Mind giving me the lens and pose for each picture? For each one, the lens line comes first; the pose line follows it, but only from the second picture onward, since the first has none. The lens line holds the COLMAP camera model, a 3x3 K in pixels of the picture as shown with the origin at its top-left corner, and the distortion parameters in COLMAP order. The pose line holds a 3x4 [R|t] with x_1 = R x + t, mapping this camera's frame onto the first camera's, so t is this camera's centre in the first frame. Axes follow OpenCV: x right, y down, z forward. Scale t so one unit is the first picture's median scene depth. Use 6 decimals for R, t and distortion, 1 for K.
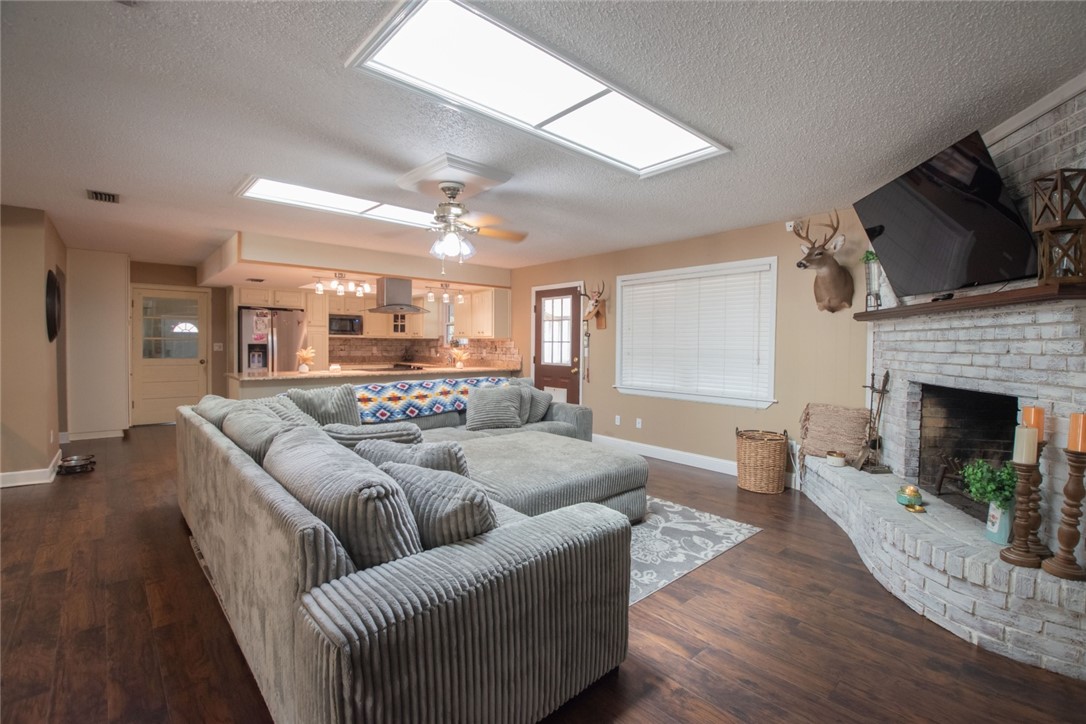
lens RADIAL K [[483.9, 0, 553.3], [0, 483.9, 355.0], [0, 0, 1]] dist [0.004968, -0.017061]
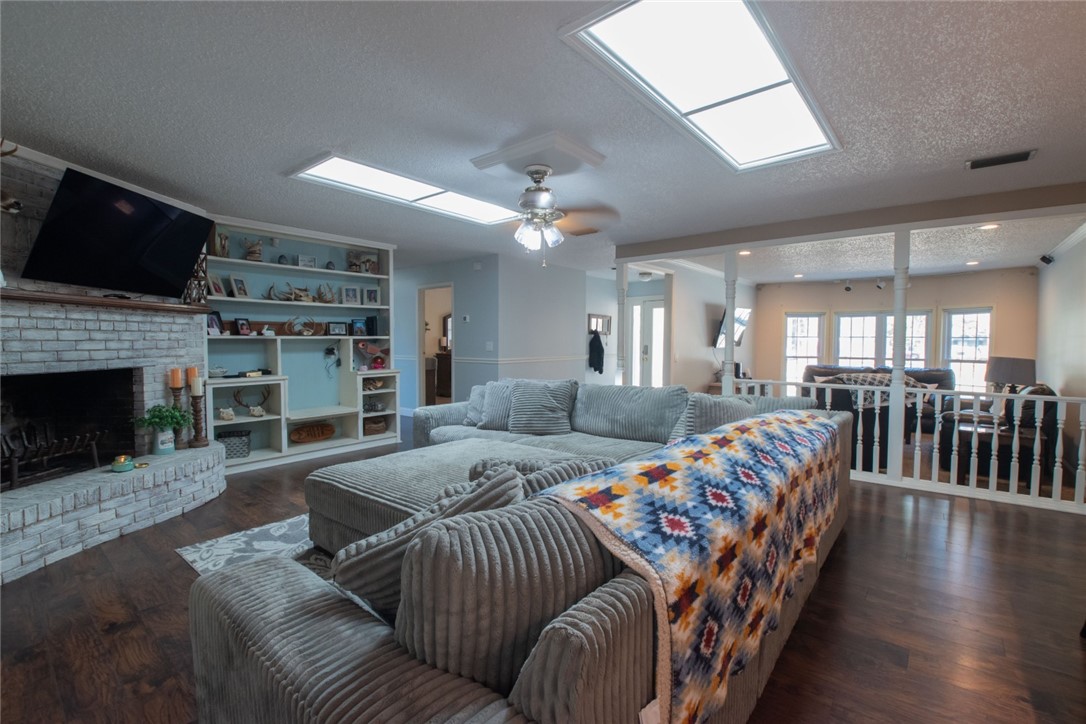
lens RADIAL K [[483.9, 0, 553.3], [0, 483.9, 355.0], [0, 0, 1]] dist [0.004968, -0.017061]
pose [[-0.989506, -0.005632, -0.144381, -0.076510], [-0.012837, 0.998715, 0.049019, -0.024927], [0.143920, 0.050358, -0.988307, 1.431075]]
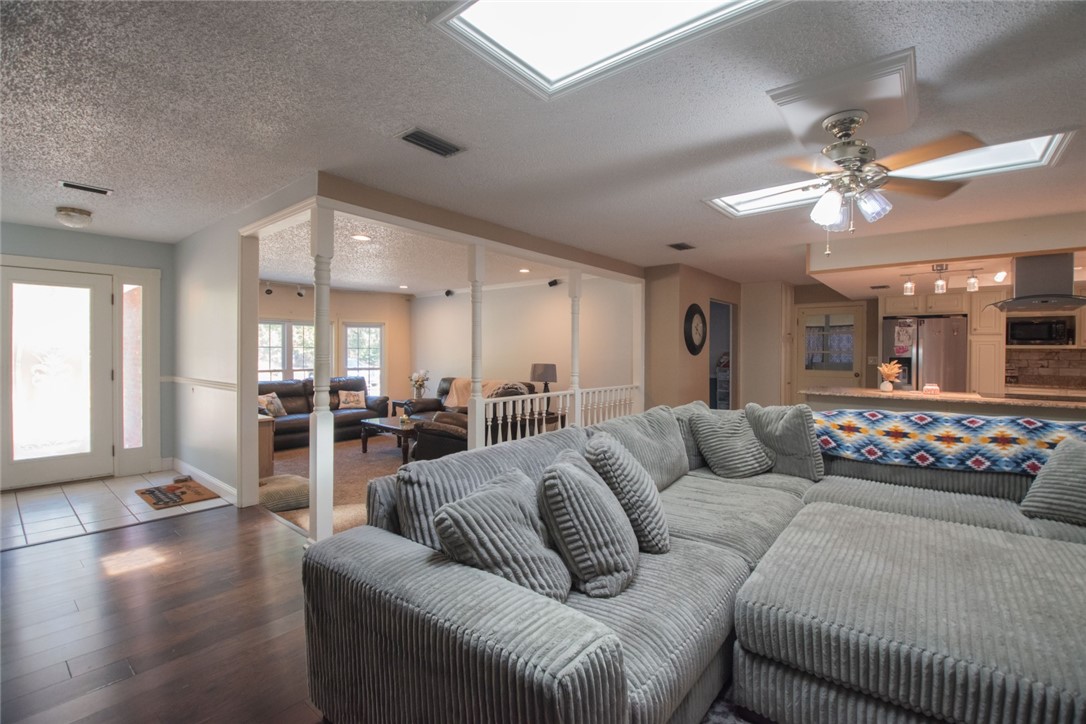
lens RADIAL K [[483.9, 0, 553.3], [0, 483.9, 355.0], [0, 0, 1]] dist [0.004968, -0.017061]
pose [[0.141888, -0.001813, -0.989881, 0.286144], [-0.027968, 0.999592, -0.005840, -0.006992], [0.989488, 0.028513, 0.141780, 0.384636]]
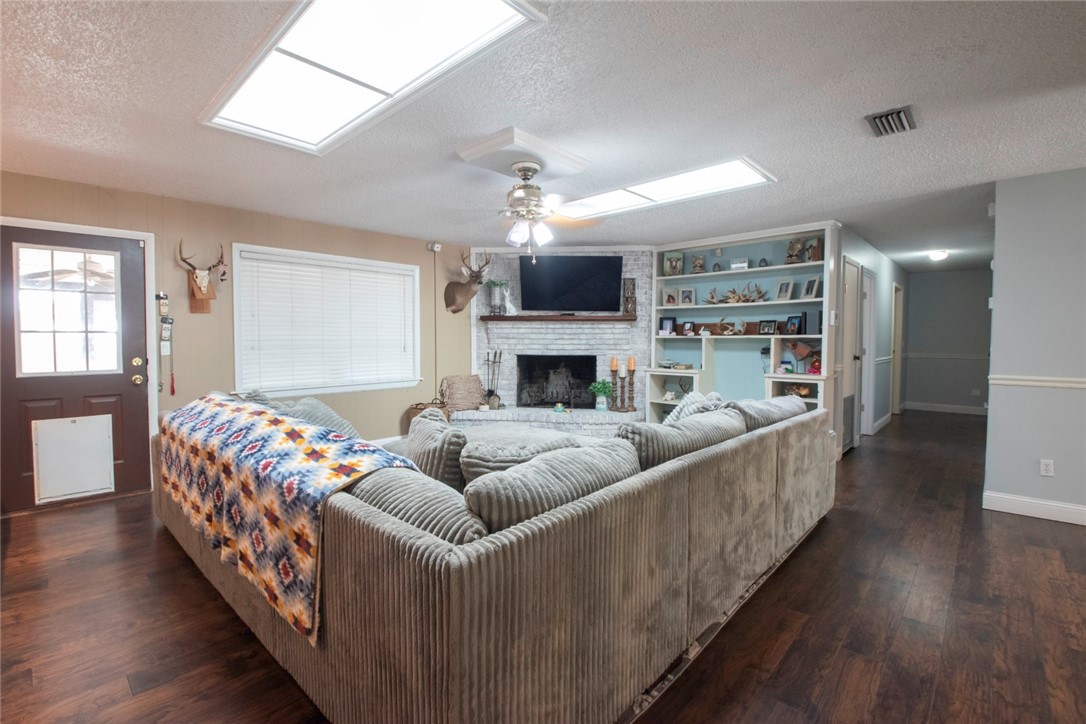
lens RADIAL K [[483.9, 0, 553.3], [0, 483.9, 355.0], [0, 0, 1]] dist [0.004968, -0.017061]
pose [[-0.092166, -0.048336, 0.994570, -0.837709], [0.018764, 0.998559, 0.050269, -0.026712], [-0.995567, 0.023295, -0.091126, 0.759744]]
